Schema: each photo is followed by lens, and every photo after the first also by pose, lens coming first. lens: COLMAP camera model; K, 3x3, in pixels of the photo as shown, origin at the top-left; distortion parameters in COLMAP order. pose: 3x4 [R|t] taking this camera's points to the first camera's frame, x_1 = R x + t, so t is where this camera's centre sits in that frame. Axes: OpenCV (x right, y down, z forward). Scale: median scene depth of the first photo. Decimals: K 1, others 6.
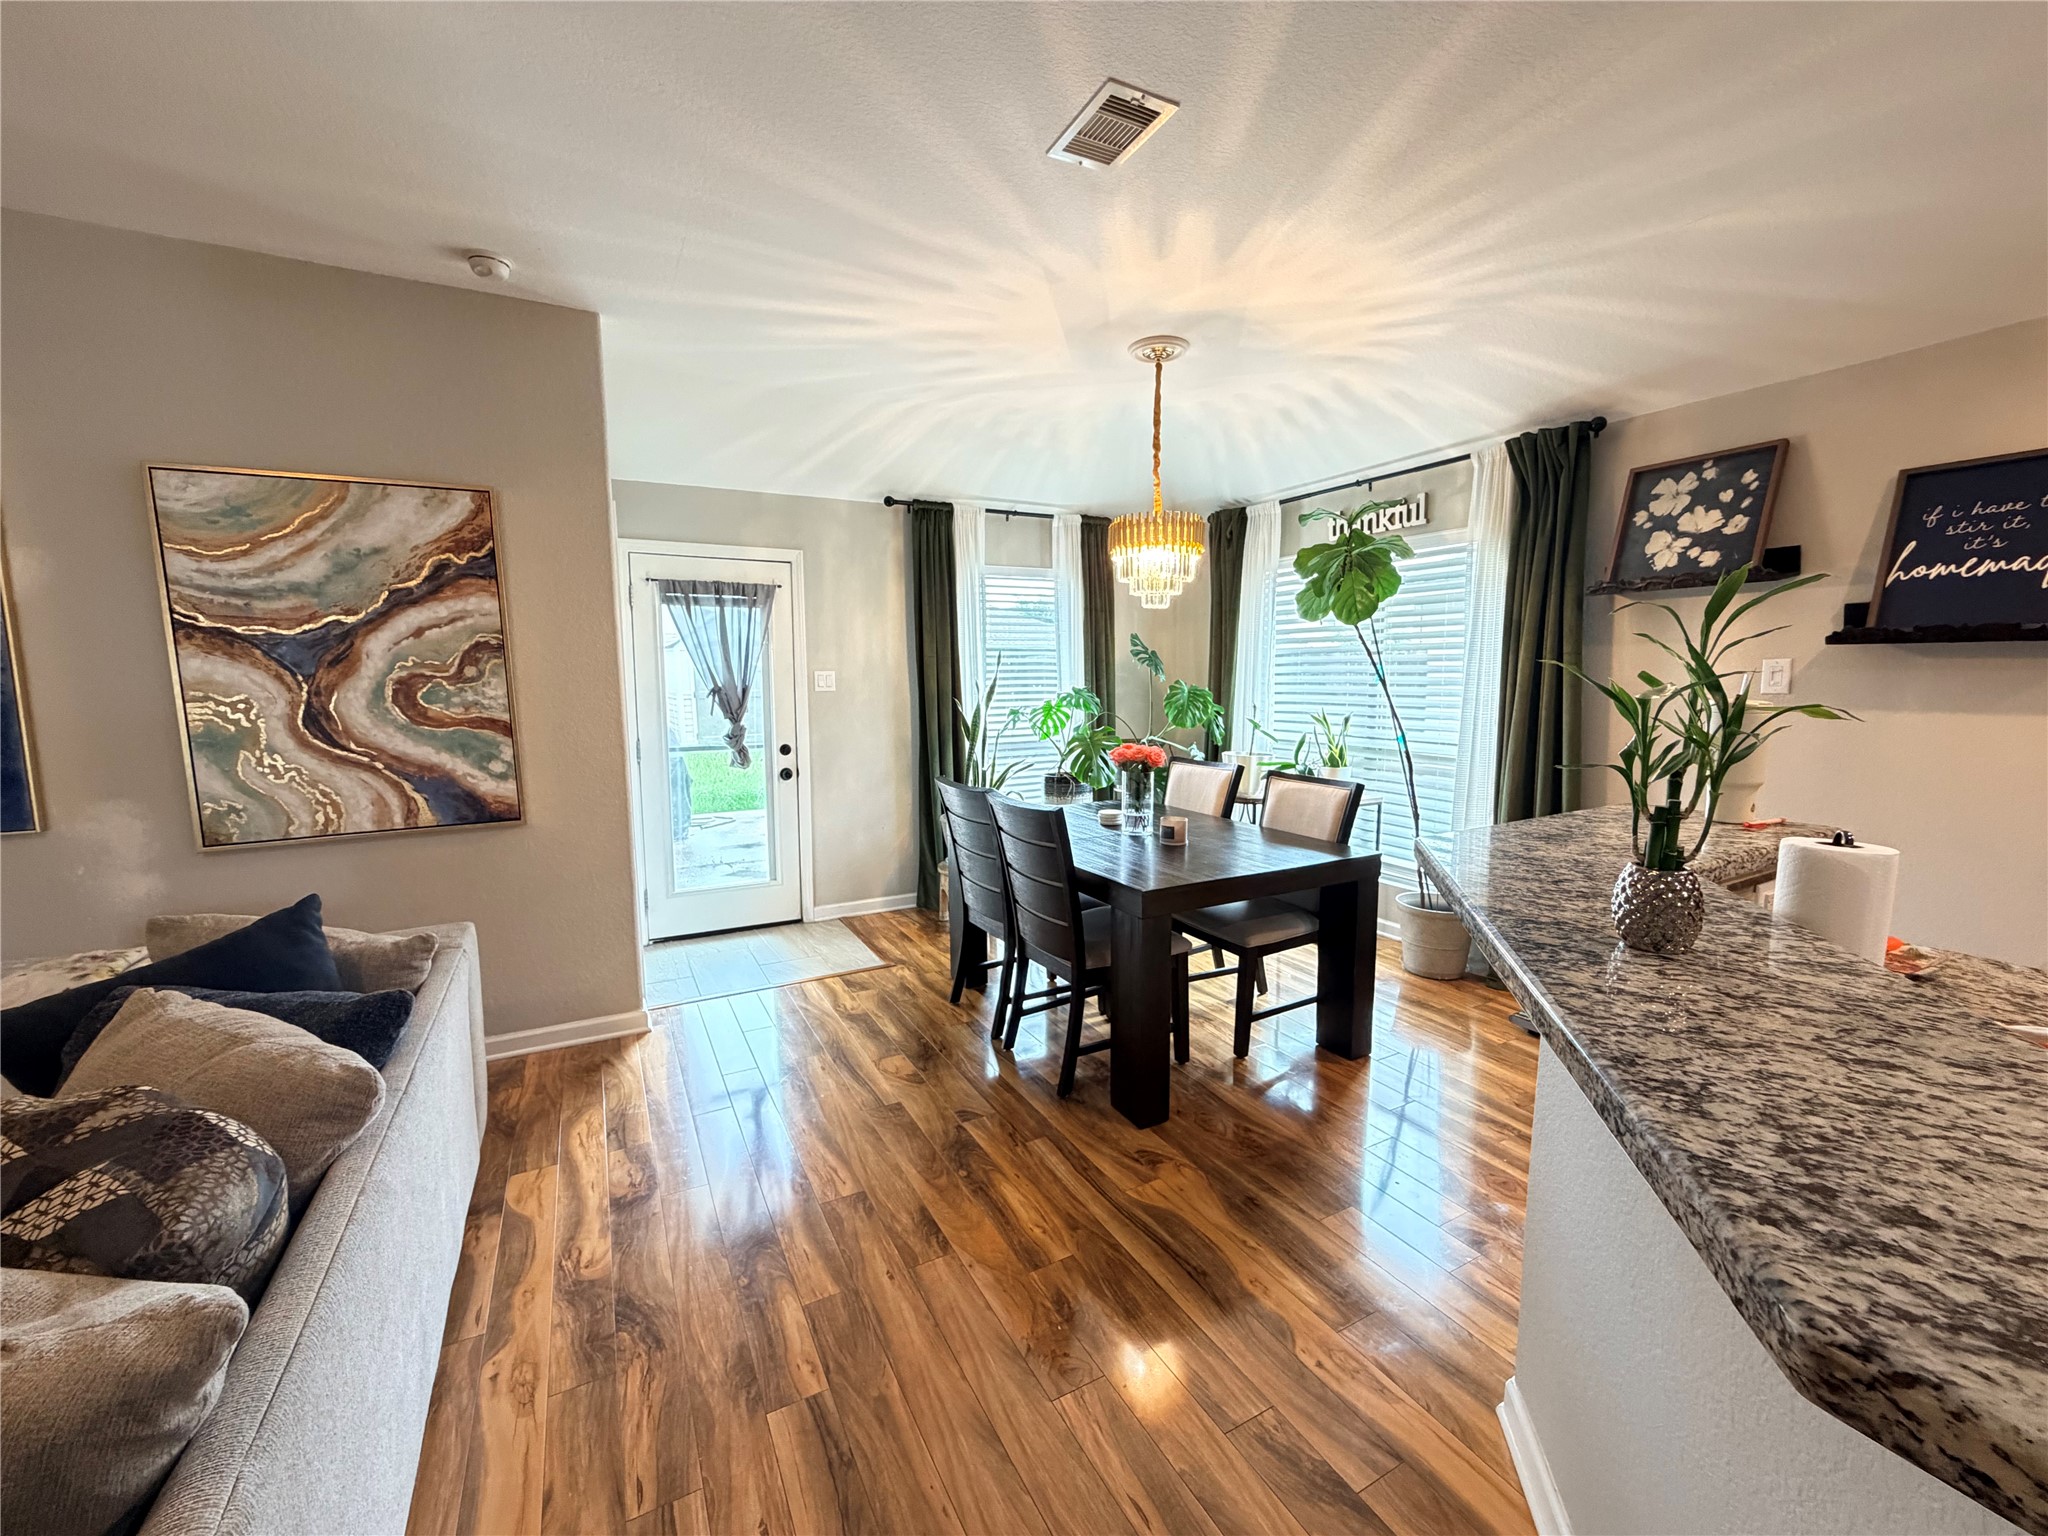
lens RADIAL K [[816.4, 0, 1019.0], [0, 816.4, 767.5], [0, 0, 1]] dist [-0.000257, 0.000142]
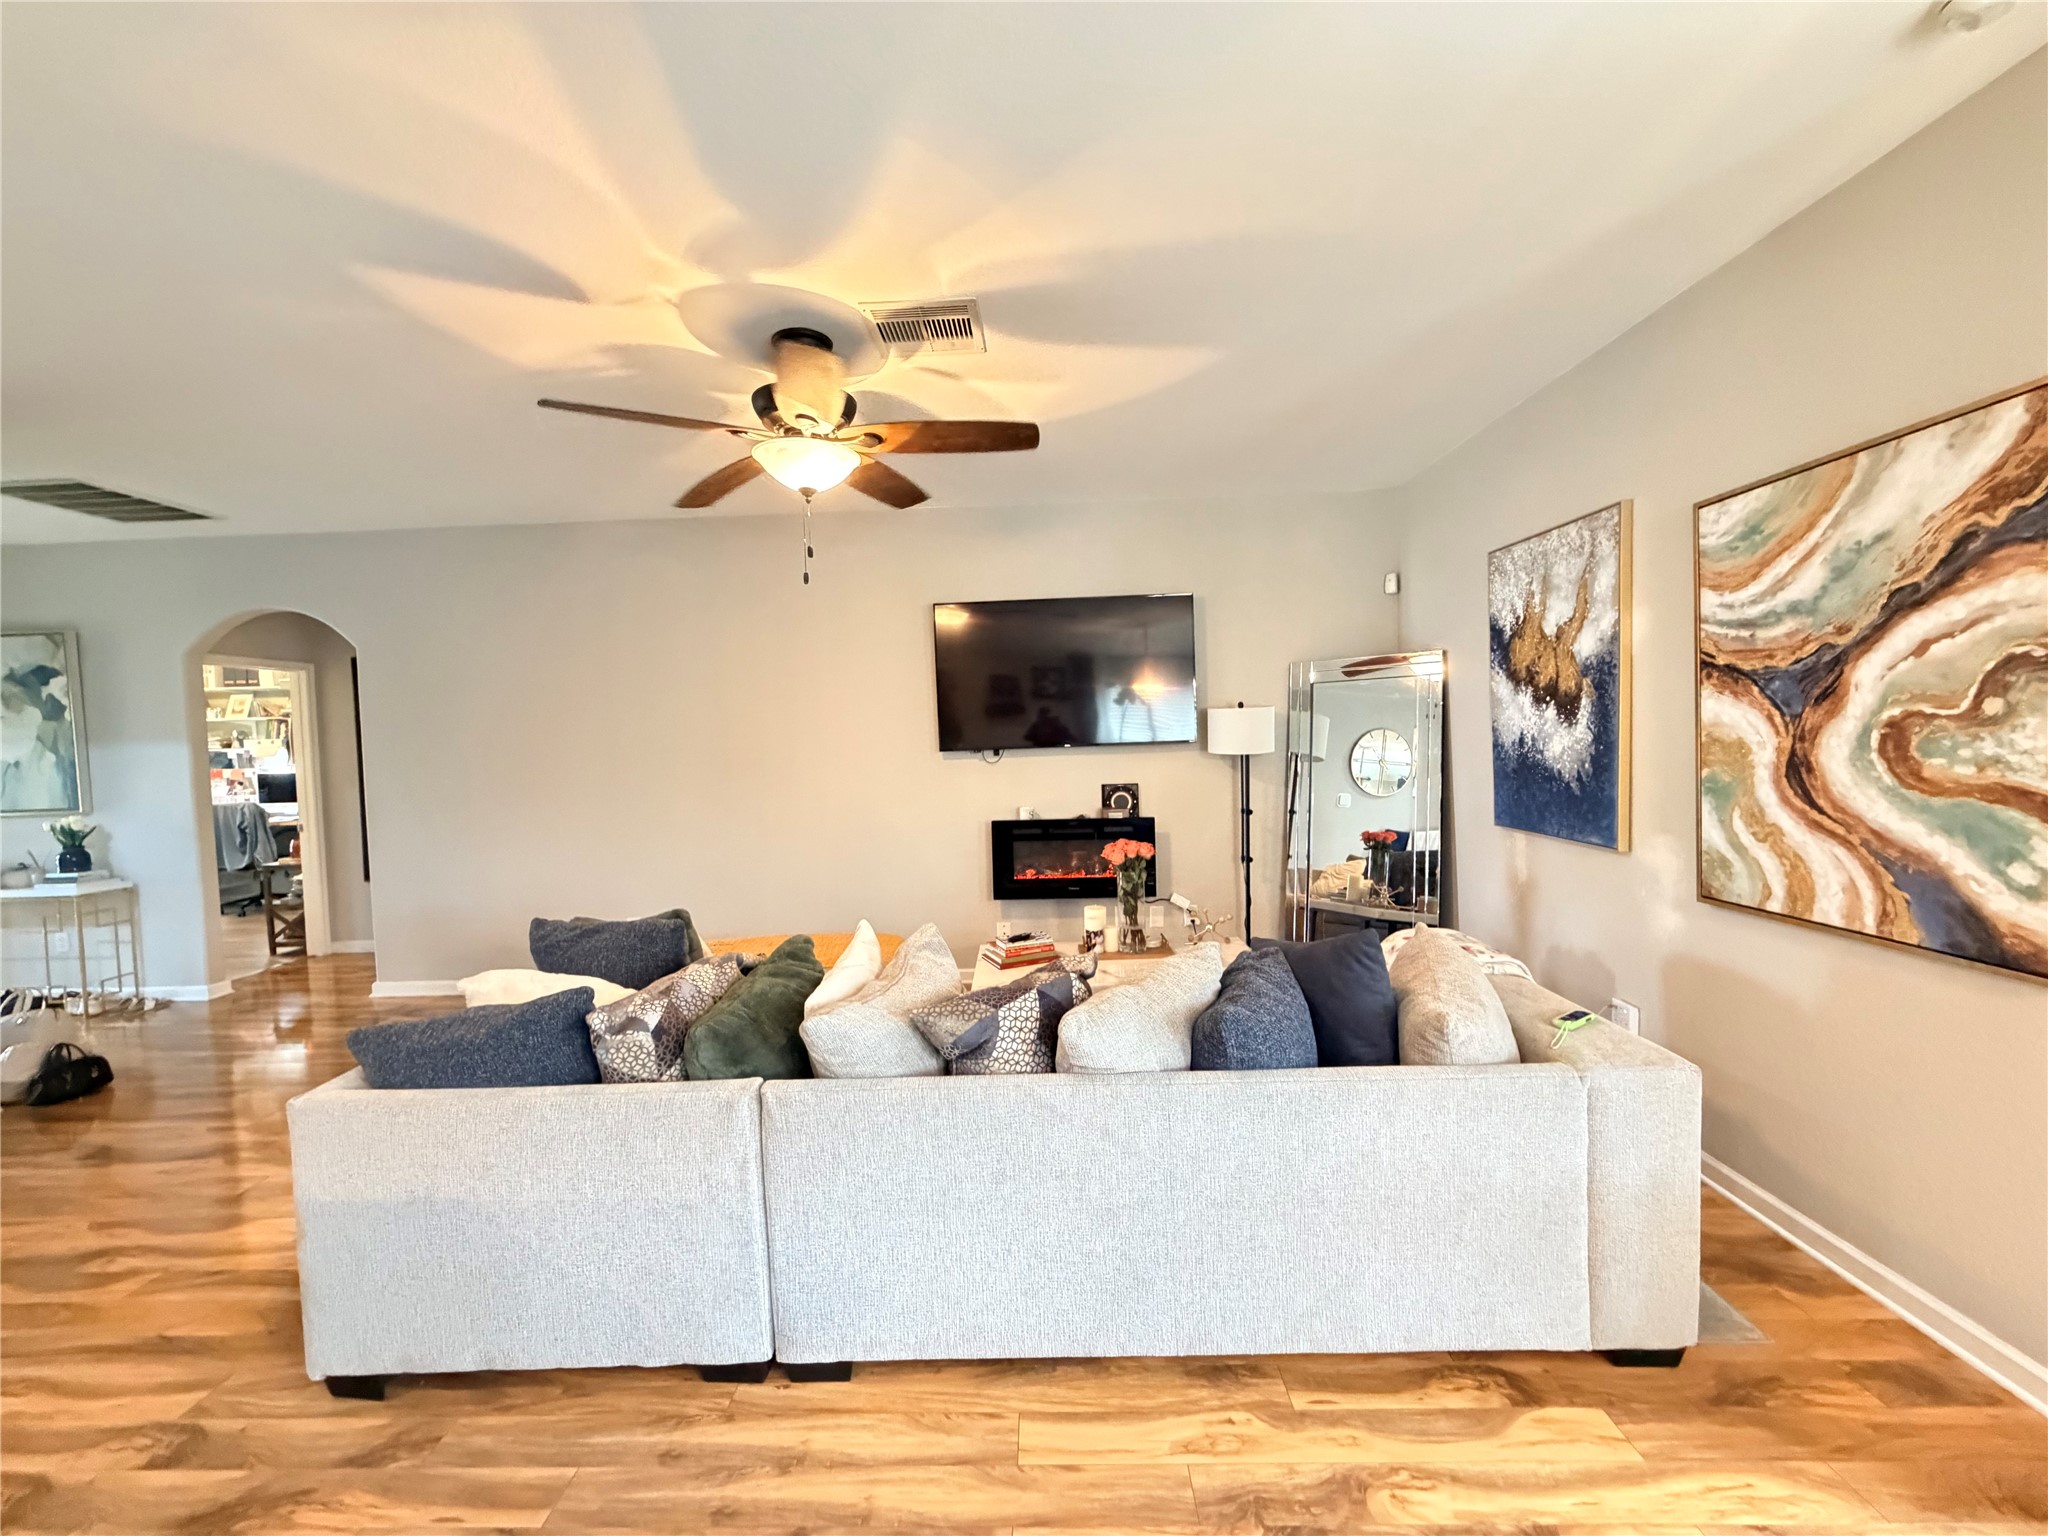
lens RADIAL K [[816.4, 0, 1019.0], [0, 816.4, 767.5], [0, 0, 1]] dist [-0.000257, 0.000142]
pose [[-0.492083, 0.058700, -0.868567, 0.179602], [-0.067397, 0.992161, 0.105236, -0.084545], [0.867936, 0.110323, -0.484269, 0.651076]]
